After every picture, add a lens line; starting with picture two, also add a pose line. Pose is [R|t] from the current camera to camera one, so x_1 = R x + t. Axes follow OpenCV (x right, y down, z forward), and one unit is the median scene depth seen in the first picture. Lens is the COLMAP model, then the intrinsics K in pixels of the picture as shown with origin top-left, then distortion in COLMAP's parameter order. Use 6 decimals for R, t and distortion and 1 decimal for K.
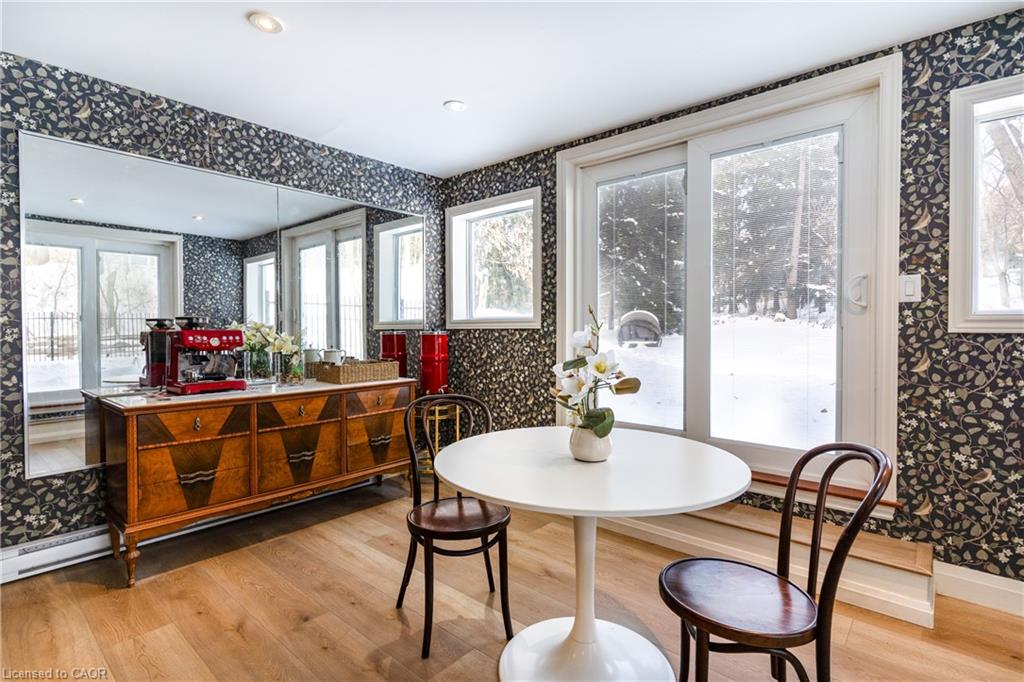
lens RADIAL K [[494.0, 0, 513.3], [0, 494.0, 337.3], [0, 0, 1]] dist [-0.001584, -0.000825]
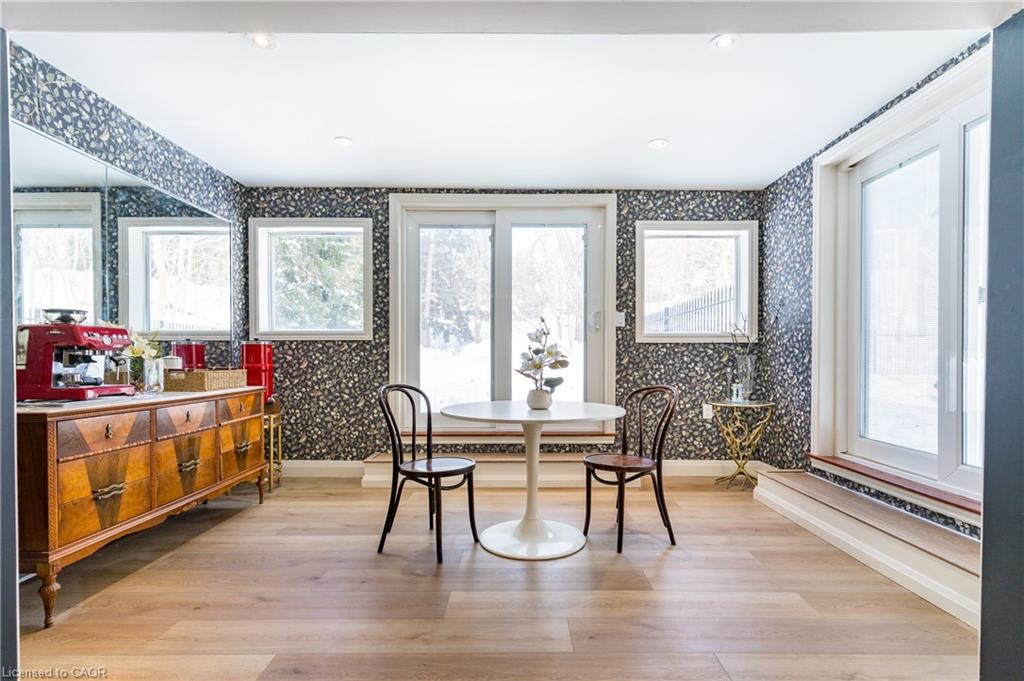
lens RADIAL K [[494.0, 0, 515.7], [0, 494.0, 366.1], [0, 0, 1]] dist [-0.001584, -0.000825]
pose [[0.750453, -0.009794, 0.660851, -0.576636], [0.010127, 0.999943, 0.003319, 0.053434], [-0.660846, 0.004202, 0.750510, -0.122955]]
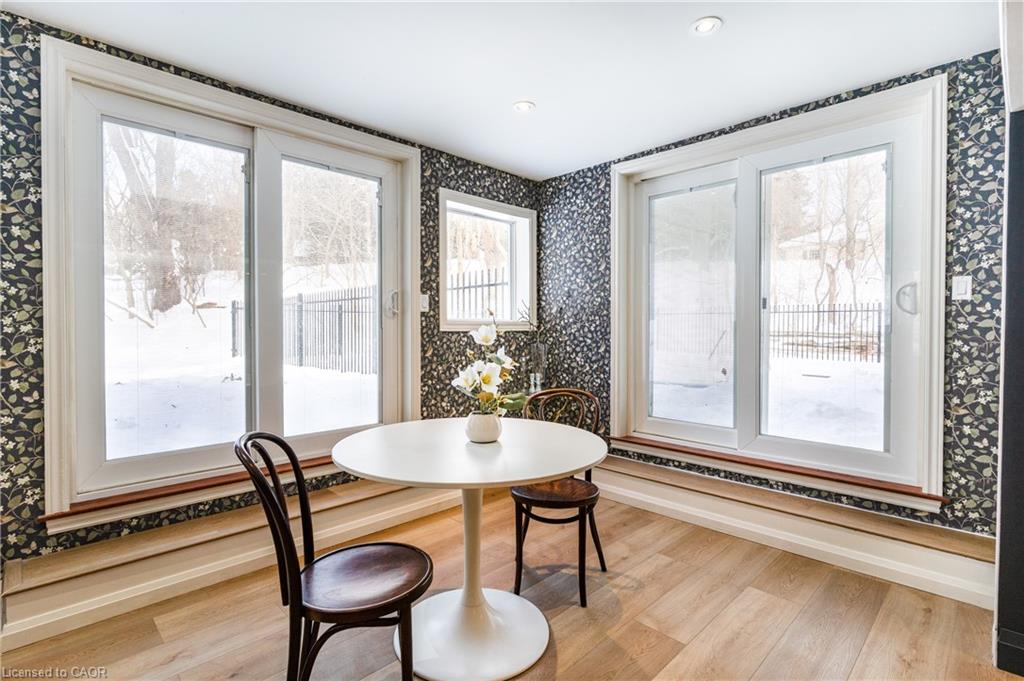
lens RADIAL K [[494.0, 0, 502.1], [0, 494.0, 337.4], [0, 0, 1]] dist [-0.001584, -0.000825]
pose [[0.071771, -0.018002, 0.997259, -0.568057], [0.016685, 0.999719, 0.016846, -0.009777], [-0.997282, 0.015430, 0.072052, 0.488565]]
